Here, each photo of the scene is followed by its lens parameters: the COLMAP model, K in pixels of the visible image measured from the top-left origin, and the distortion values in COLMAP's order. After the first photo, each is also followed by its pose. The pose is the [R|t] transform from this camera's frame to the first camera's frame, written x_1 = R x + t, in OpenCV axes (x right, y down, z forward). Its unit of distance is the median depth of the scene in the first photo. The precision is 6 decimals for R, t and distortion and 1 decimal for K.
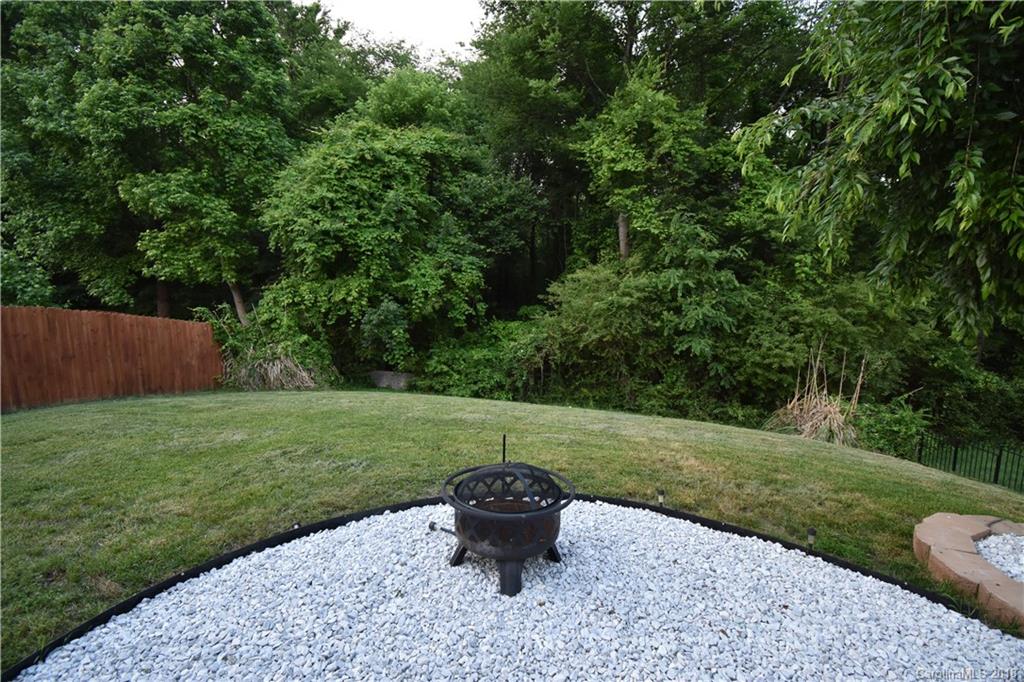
lens RADIAL K [[453.4, 0, 508.4], [0, 453.4, 345.8], [0, 0, 1]] dist [0.004046, -0.018391]
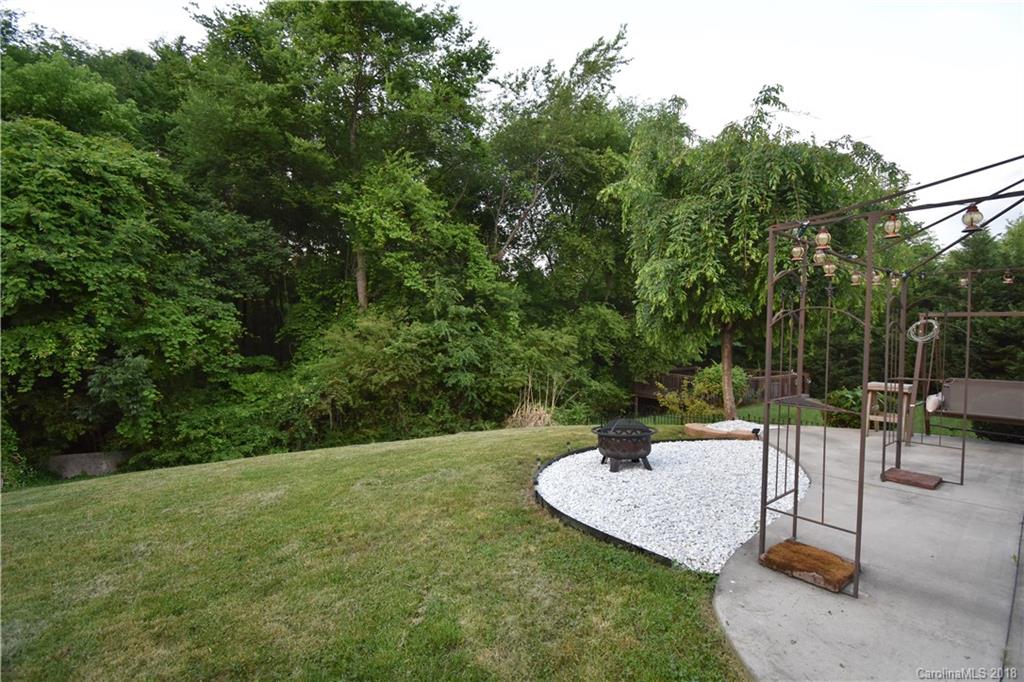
lens RADIAL K [[453.4, 0, 525.3], [0, 453.4, 347.9], [0, 0, 1]] dist [0.004046, -0.018391]
pose [[0.680770, -0.029938, 0.731885, -0.388435], [0.101612, 0.993364, -0.053881, 0.000253], [-0.725415, 0.111049, 0.679294, -0.028881]]
